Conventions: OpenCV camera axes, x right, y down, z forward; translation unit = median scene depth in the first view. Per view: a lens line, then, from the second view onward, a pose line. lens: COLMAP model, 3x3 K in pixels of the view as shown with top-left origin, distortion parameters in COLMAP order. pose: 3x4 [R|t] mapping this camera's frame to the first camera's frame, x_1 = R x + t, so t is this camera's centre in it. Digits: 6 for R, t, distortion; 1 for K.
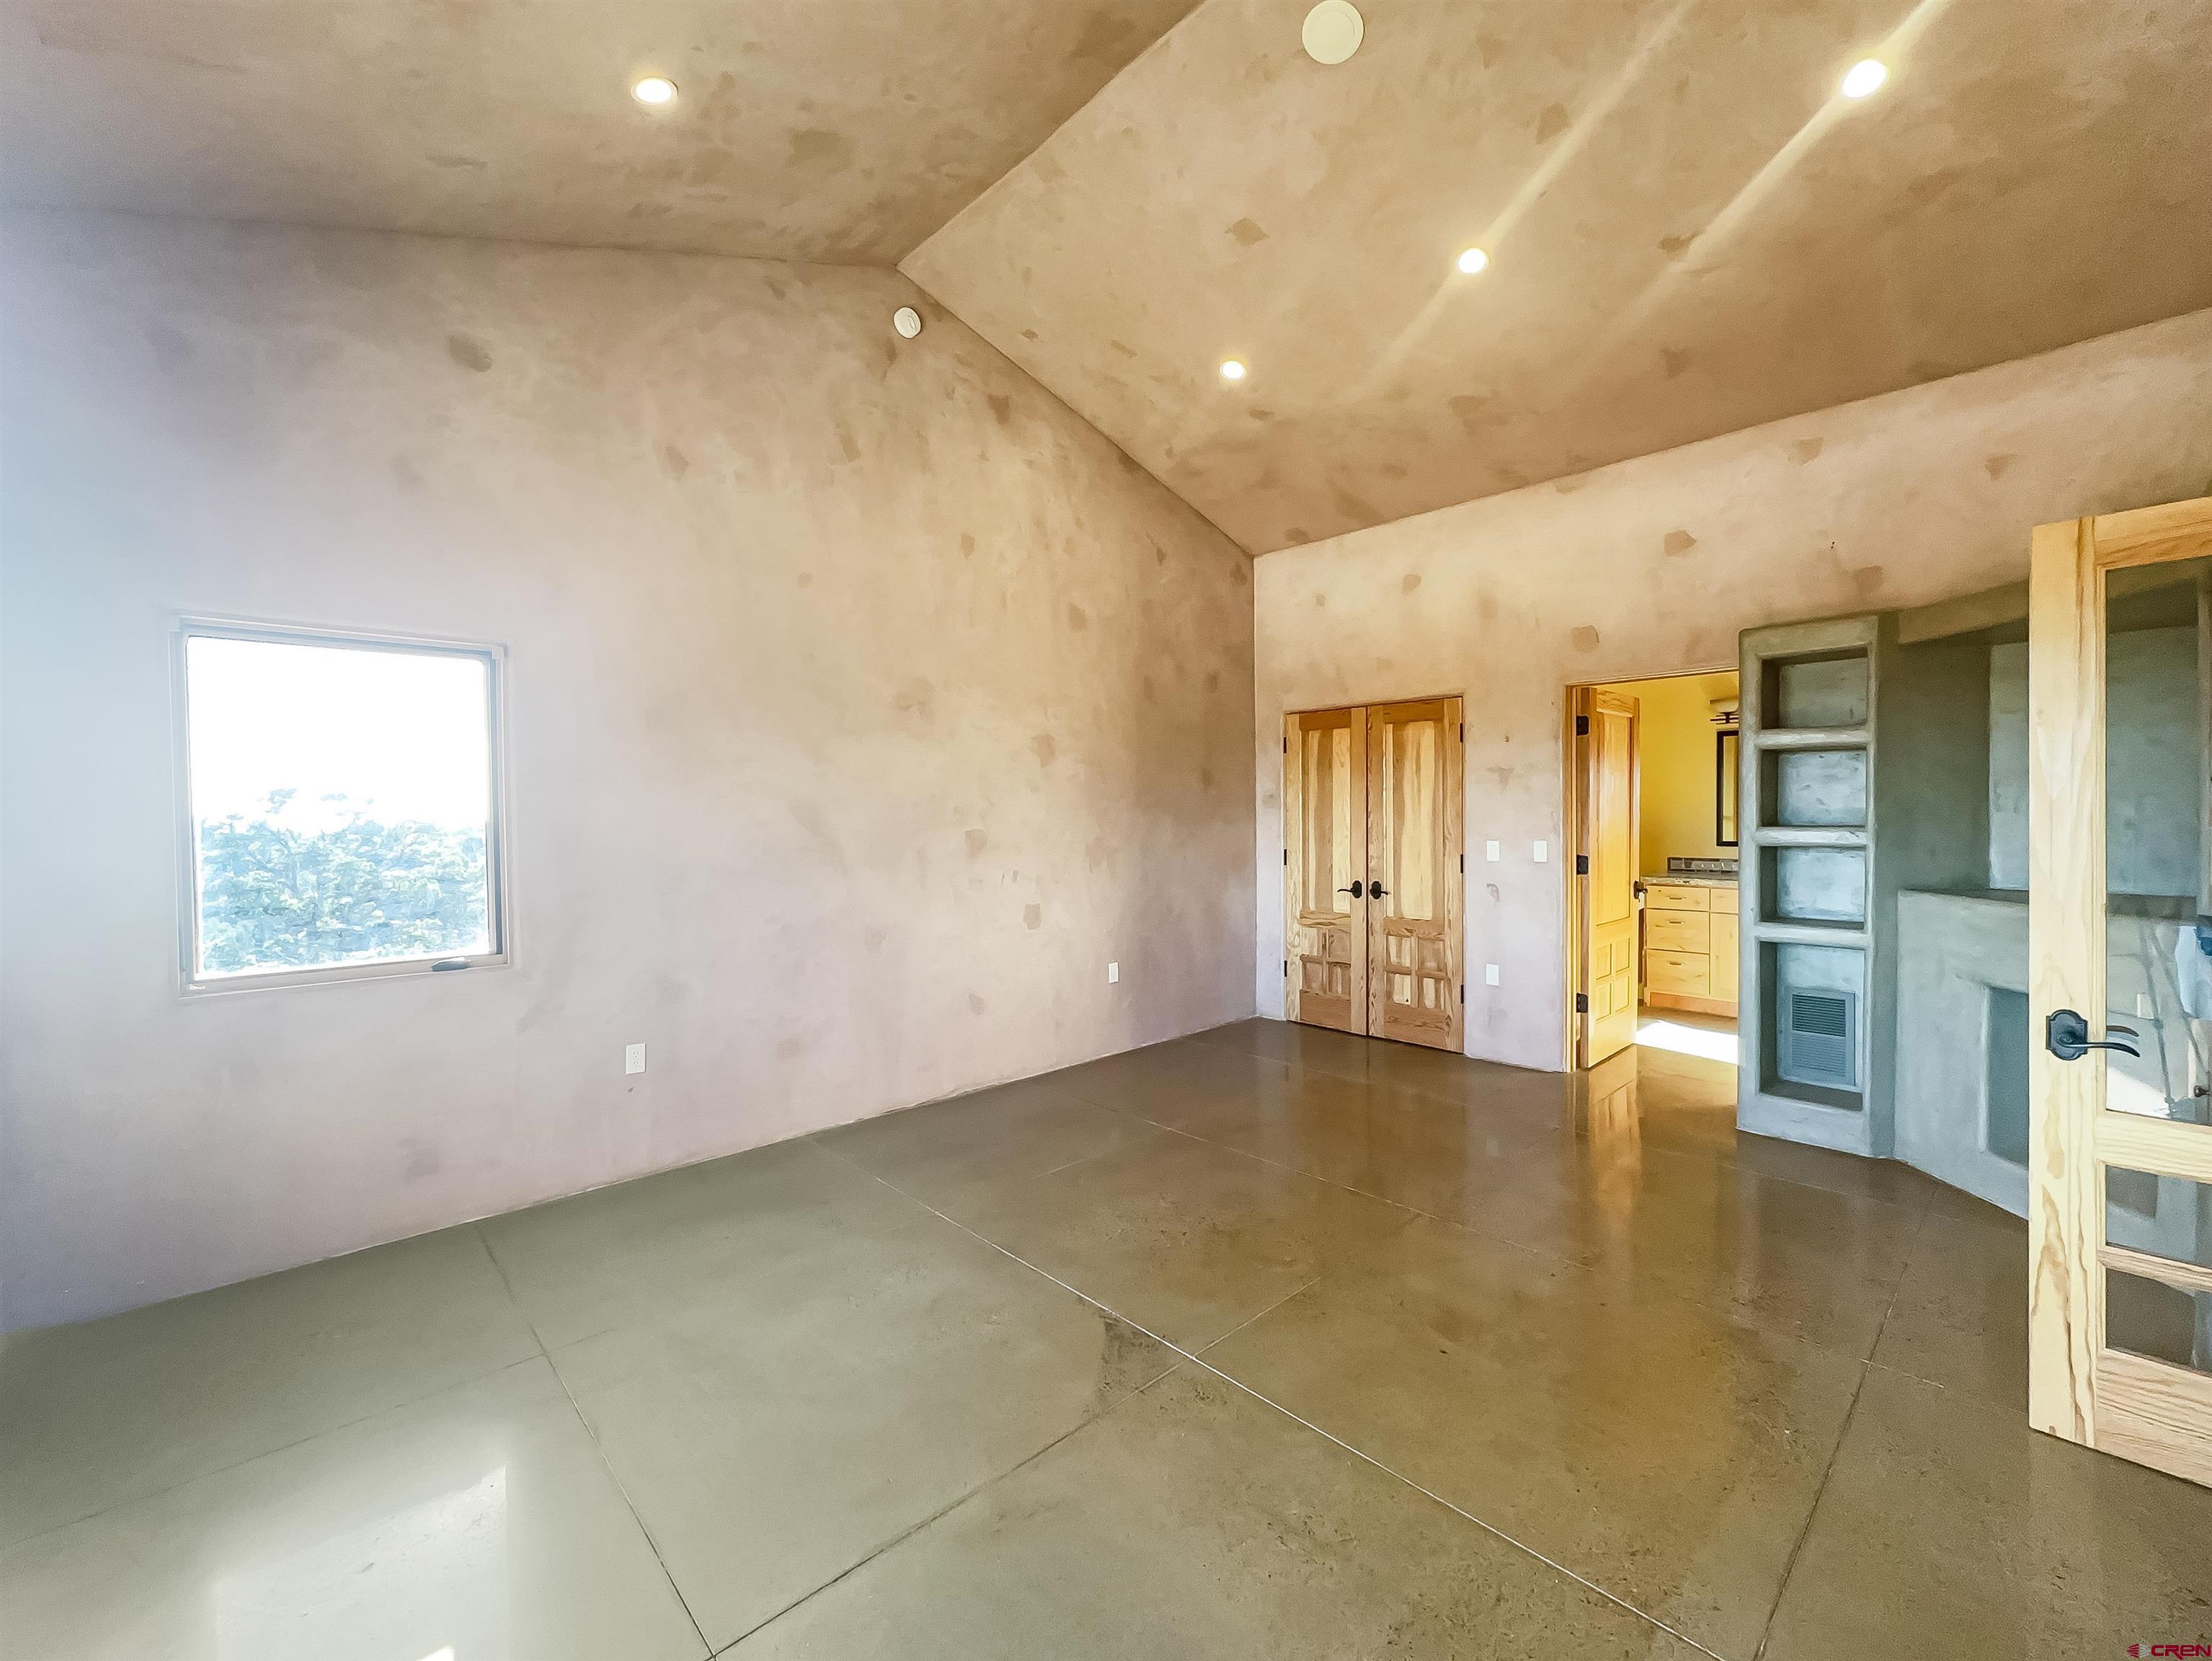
lens RADIAL K [[917.8, 0, 1106.4], [0, 917.8, 834.2], [0, 0, 1]] dist [-0.000735, 0.000318]
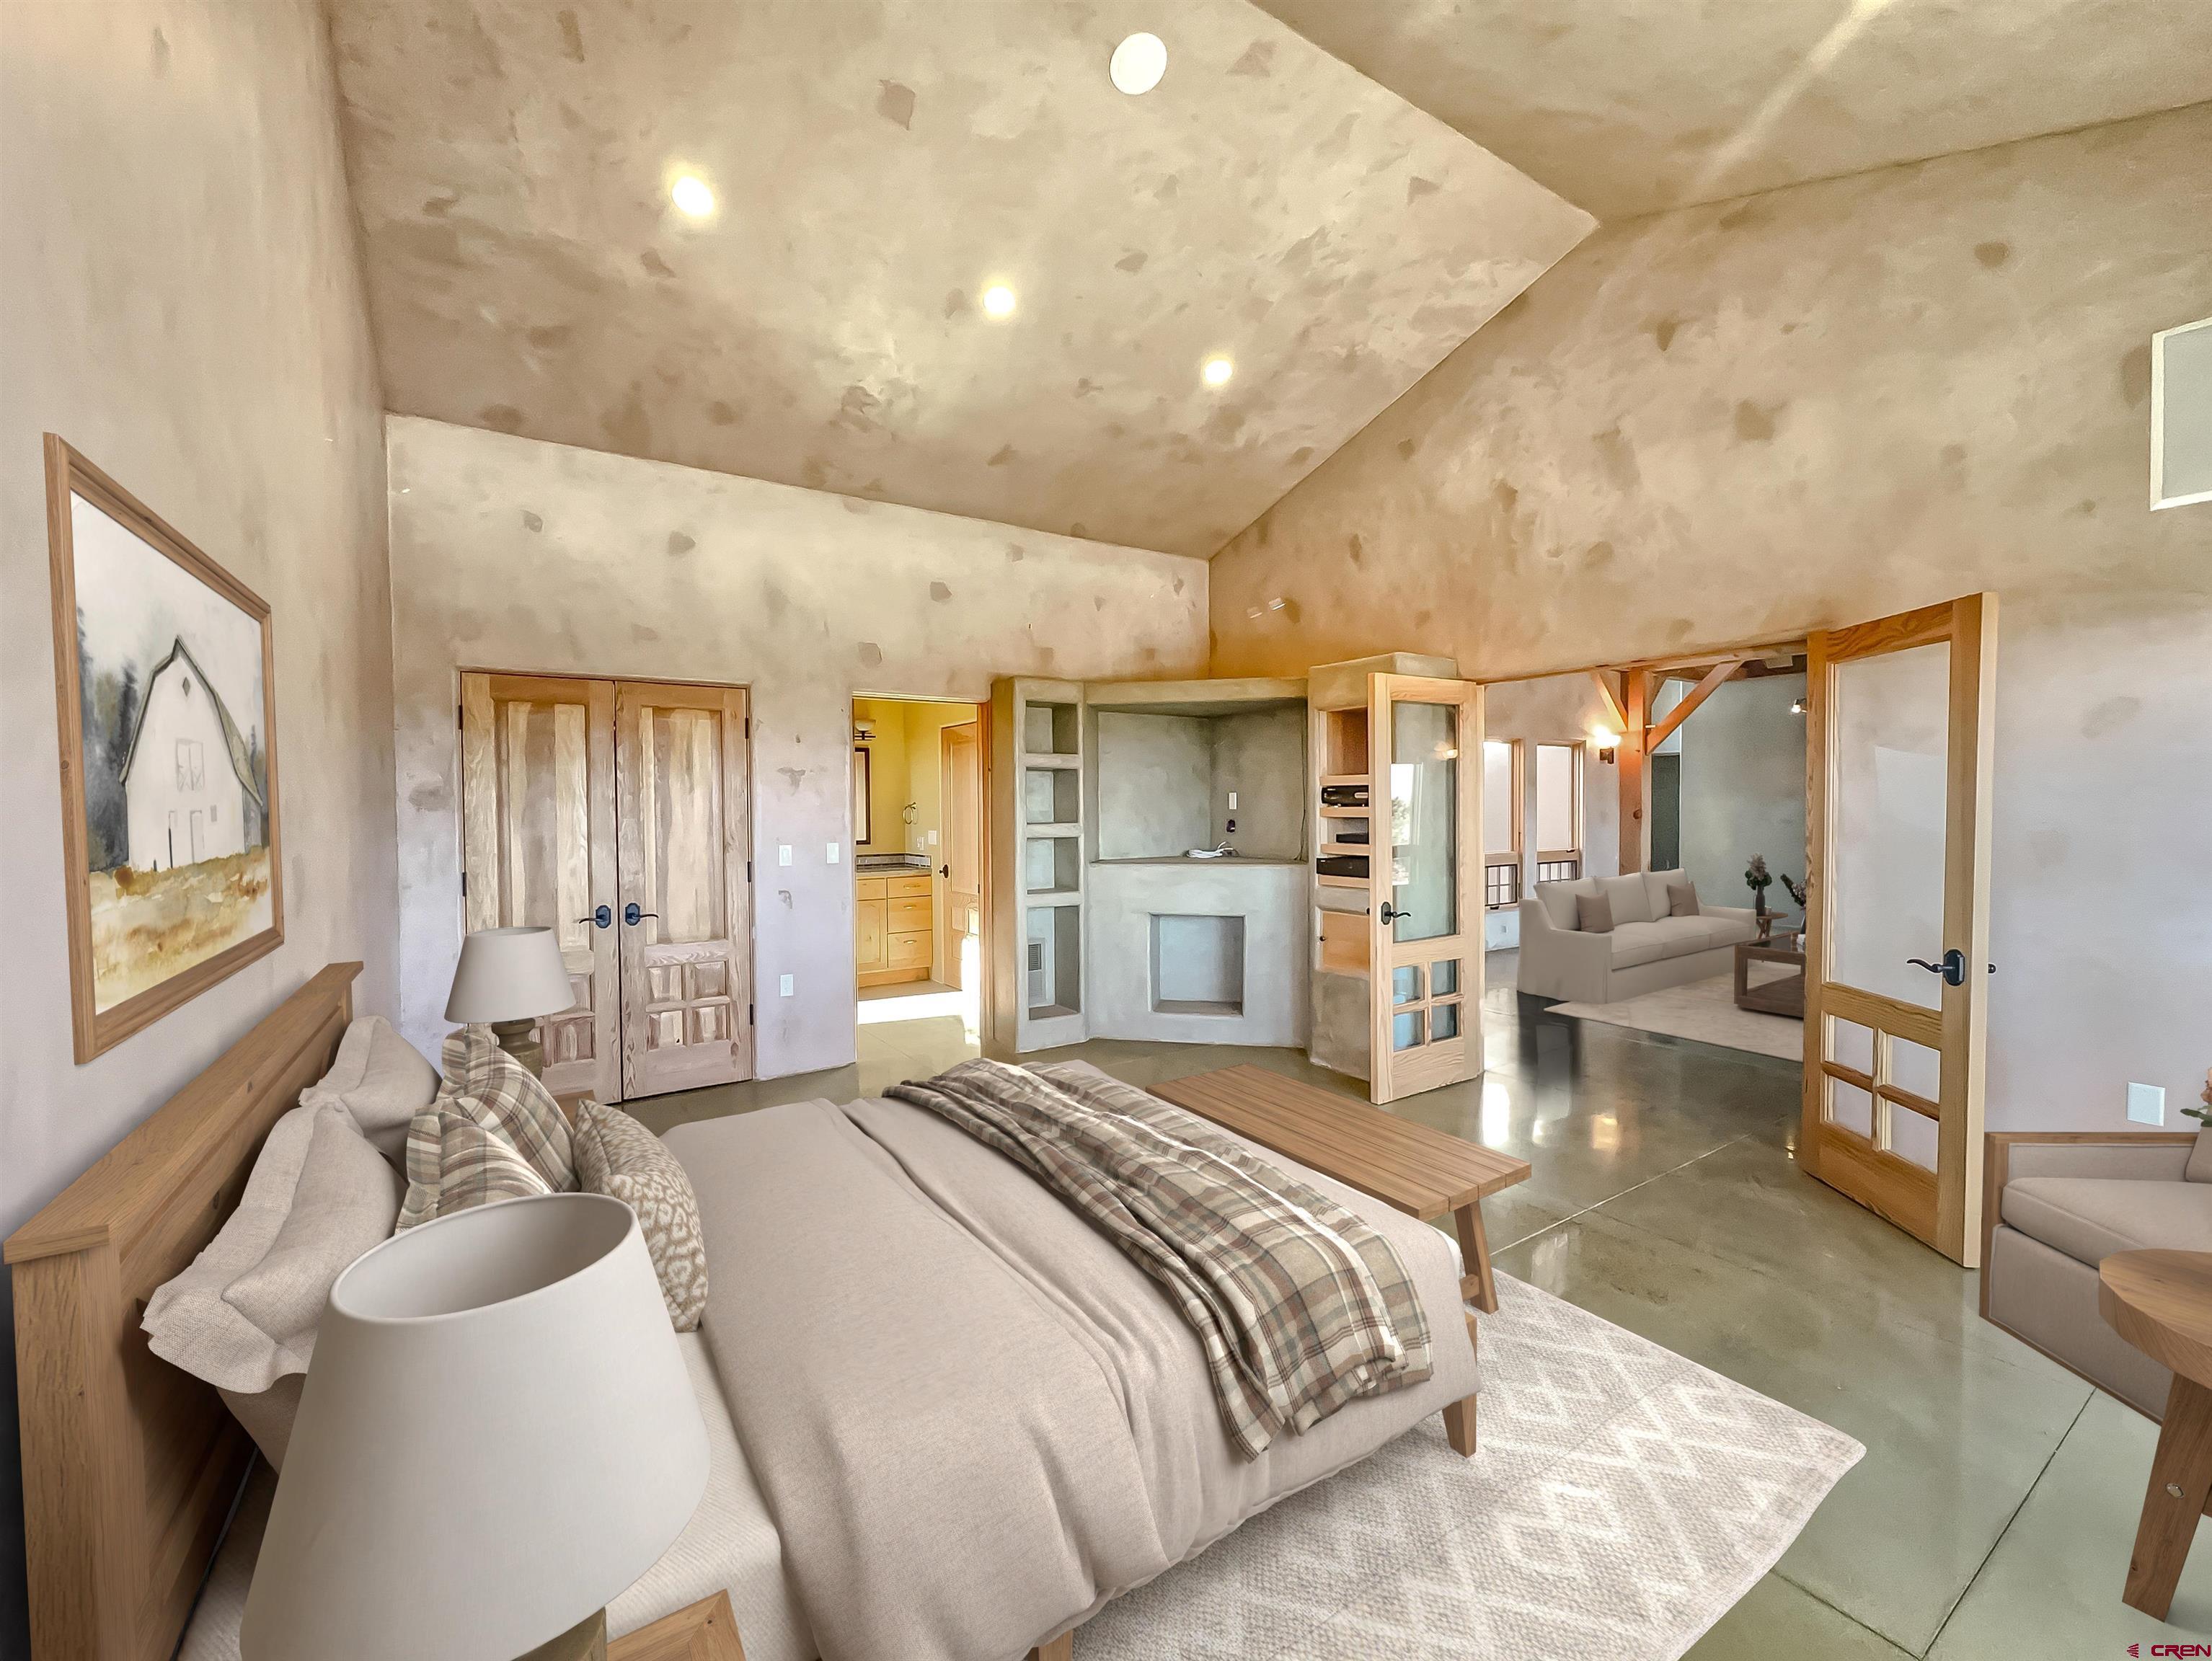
lens RADIAL K [[915.1, 0, 1106.0], [0, 915.1, 830.5], [0, 0, 1]] dist [-0.000043, -0.000013]
pose [[0.164577, -0.018319, 0.986194, -0.454586], [0.031477, 0.999416, 0.013311, -0.009993], [-0.985862, 0.028851, 0.165058, 0.501686]]
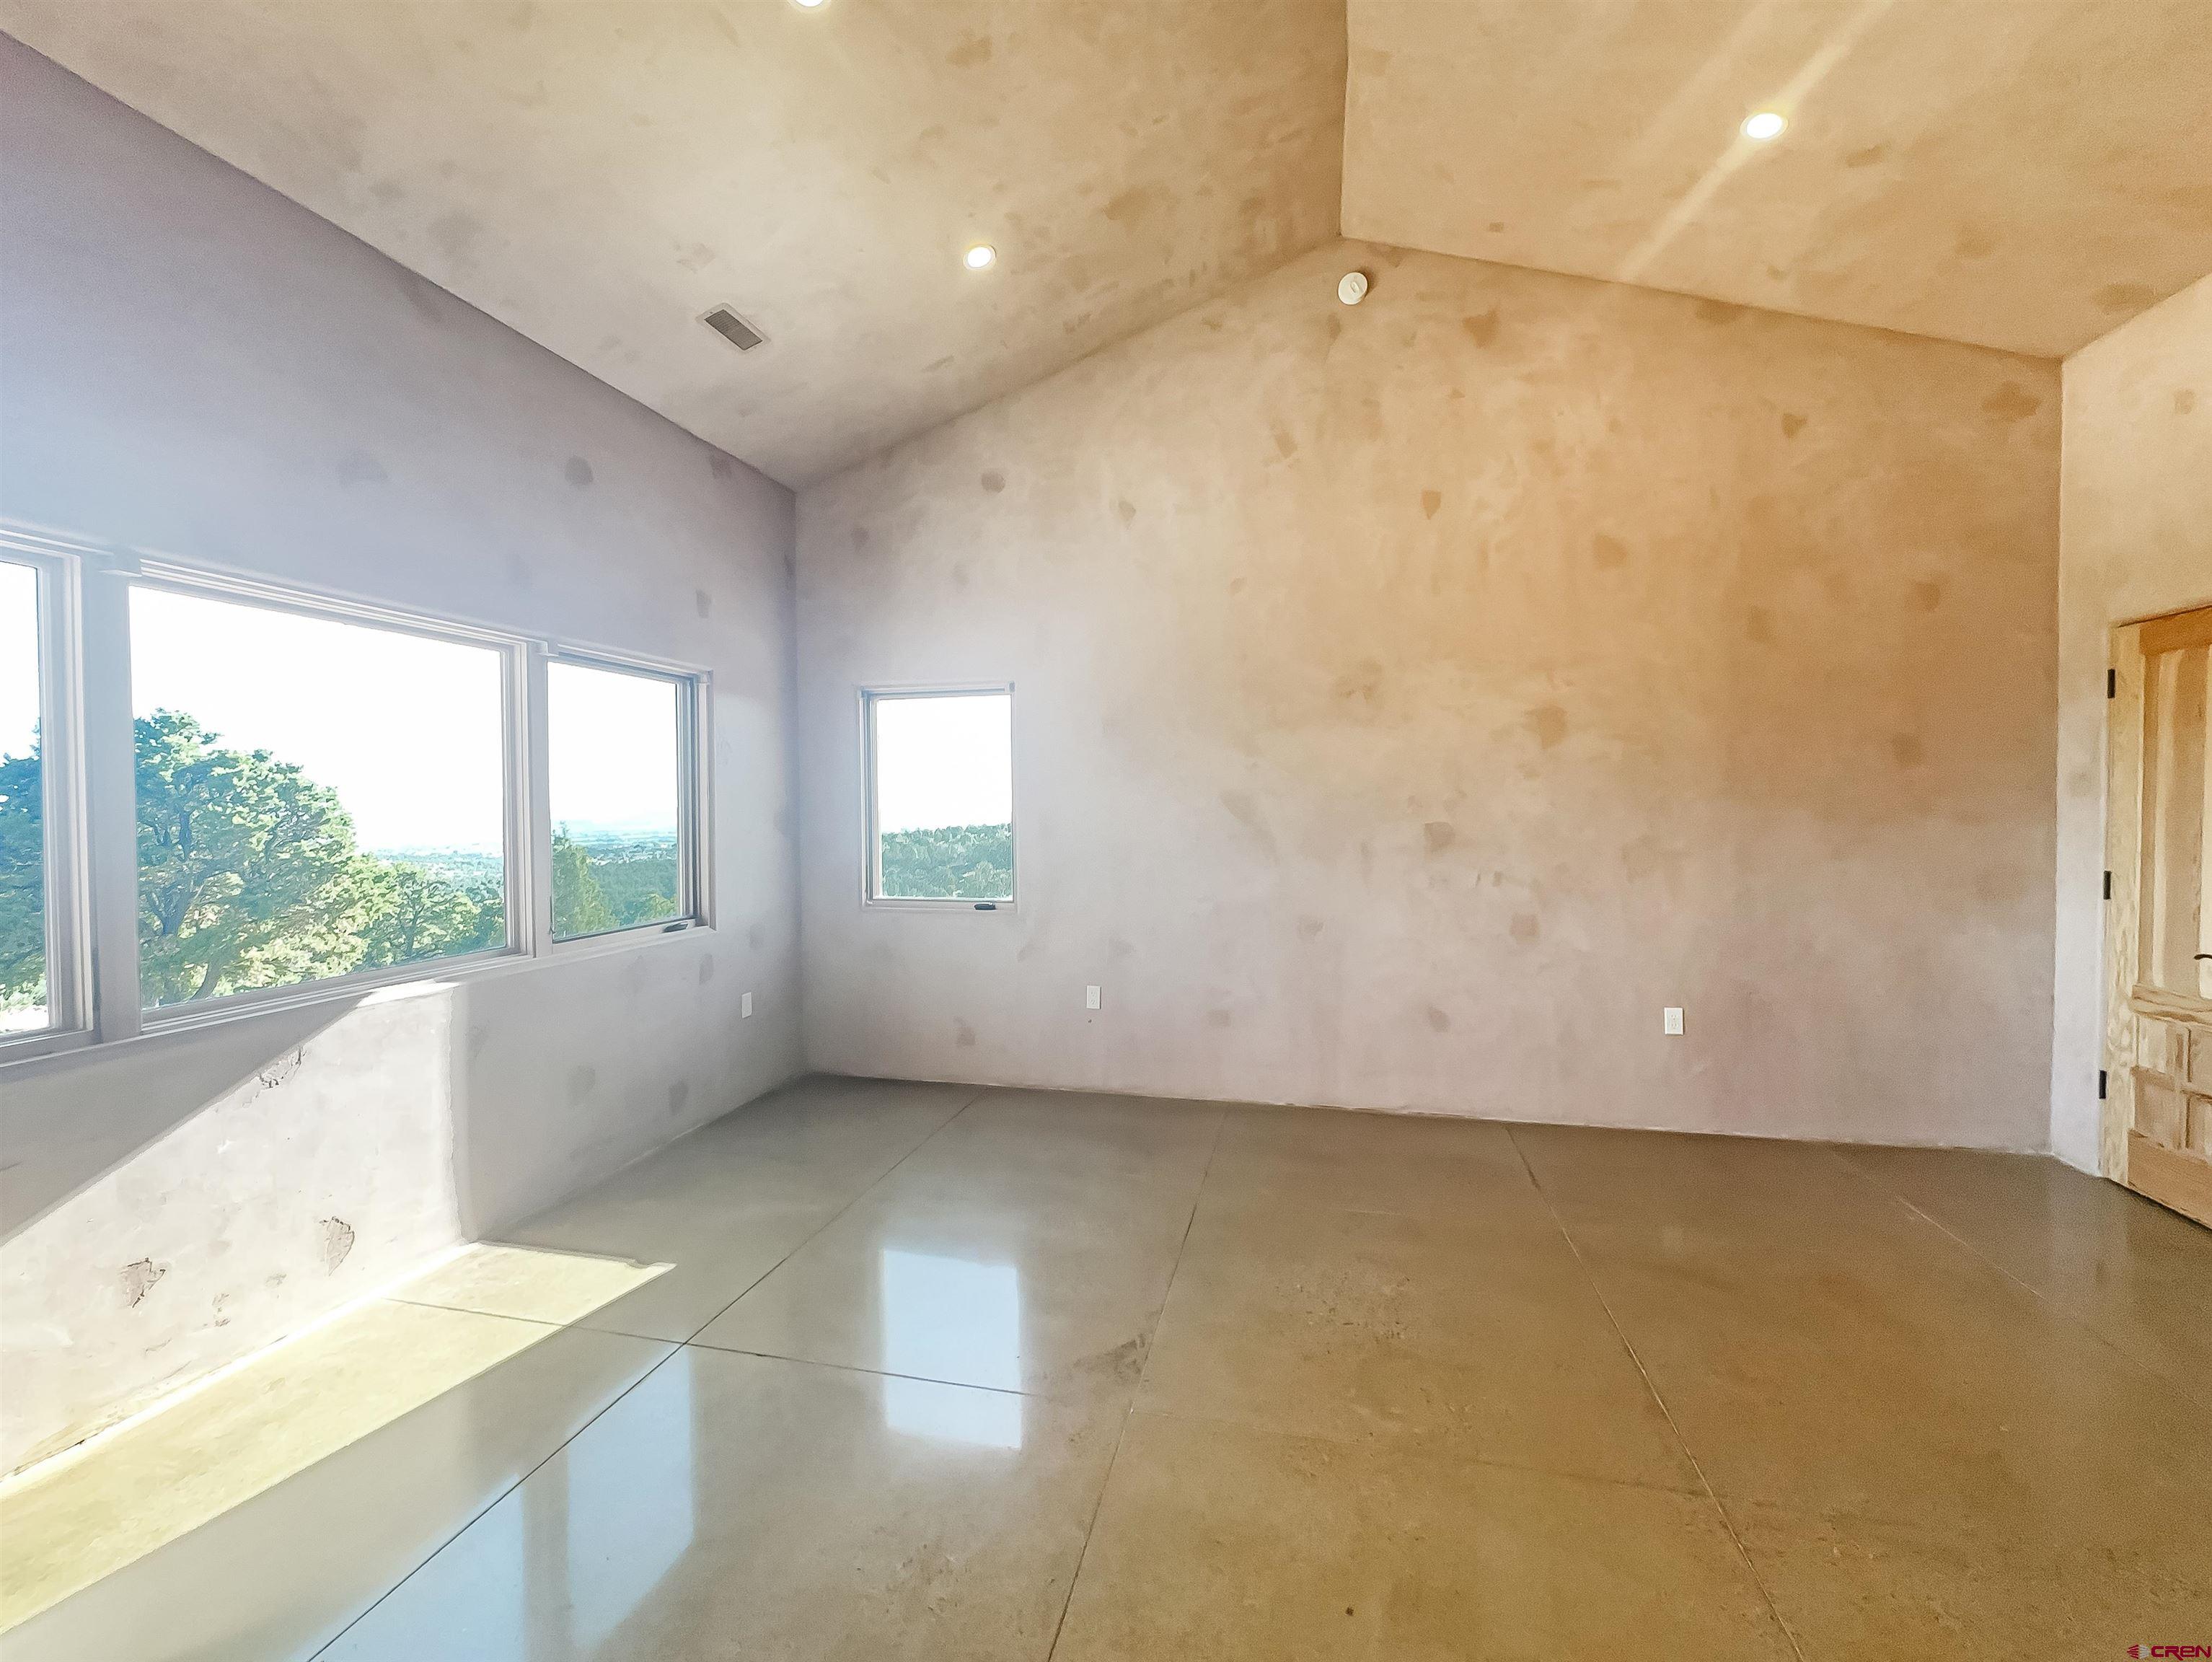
lens RADIAL K [[915.3, 0, 1106.0], [0, 915.3, 831.0], [0, 0, 1]] dist [-0.001153, -0.000117]
pose [[0.552207, 0.031445, -0.833114, 0.377197], [-0.020322, 0.999499, 0.024255, -0.010679], [0.833459, 0.003537, 0.552570, 0.221435]]
